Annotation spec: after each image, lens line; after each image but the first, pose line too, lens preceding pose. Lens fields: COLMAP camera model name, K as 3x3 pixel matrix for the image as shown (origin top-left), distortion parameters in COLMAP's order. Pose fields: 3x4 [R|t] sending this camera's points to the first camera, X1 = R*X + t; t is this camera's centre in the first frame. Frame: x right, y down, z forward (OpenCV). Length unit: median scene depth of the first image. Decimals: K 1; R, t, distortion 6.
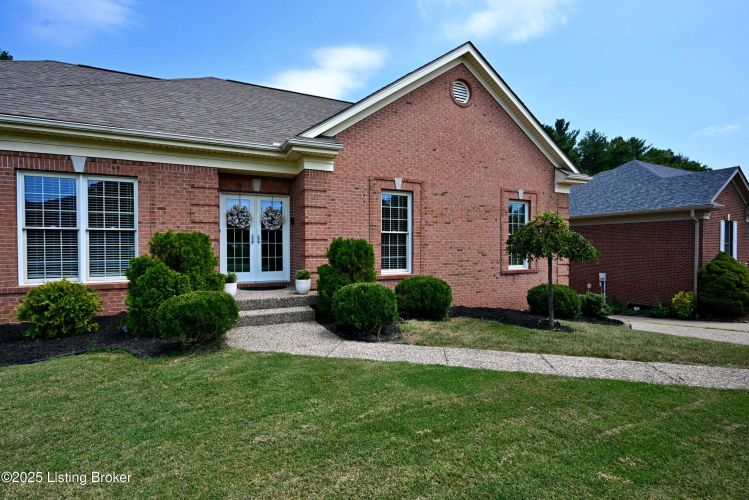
lens RADIAL K [[363.0, 0, 374.5], [0, 363.0, 250.0], [0, 0, 1]] dist [-0.000836, -0.000003]
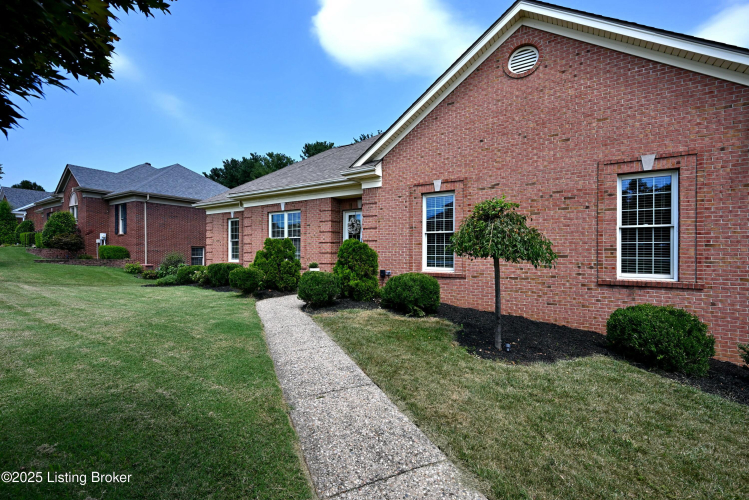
lens RADIAL K [[321.8, 0, 369.7], [0, 321.8, 251.0], [0, 0, 1]] dist [0.001535, 0.000093]
pose [[0.525004, 0.004471, -0.851088, 0.797970], [-0.012027, 0.999925, -0.002166, 0.010996], [0.851015, 0.011373, 0.525018, 0.367654]]
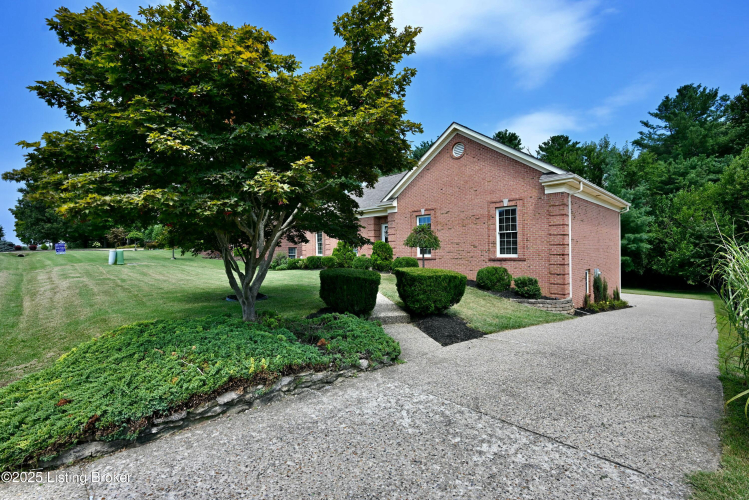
lens RADIAL K [[321.9, 0, 377.7], [0, 321.9, 249.9], [0, 0, 1]] dist [-0.000348, -0.000145]
pose [[0.350762, -0.003445, -0.936458, 1.745862], [0.007360, 0.999972, -0.000922, 0.029885], [0.936436, -0.006569, 0.350778, 0.146057]]
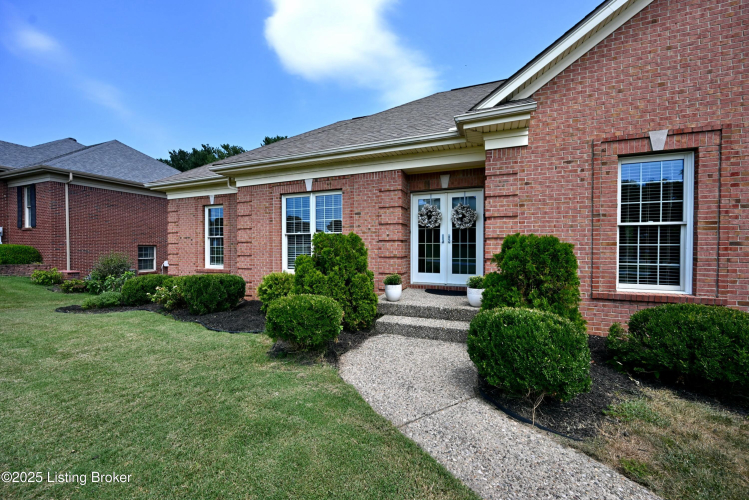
lens RADIAL K [[293.7, 0, 372.7], [0, 293.7, 250.3], [0, 0, 1]] dist [0.000090, -0.000212]
pose [[0.672921, 0.009934, -0.739648, 0.114256], [-0.007652, 0.999950, 0.006468, -0.004157], [0.739675, 0.001308, 0.672963, 0.355709]]
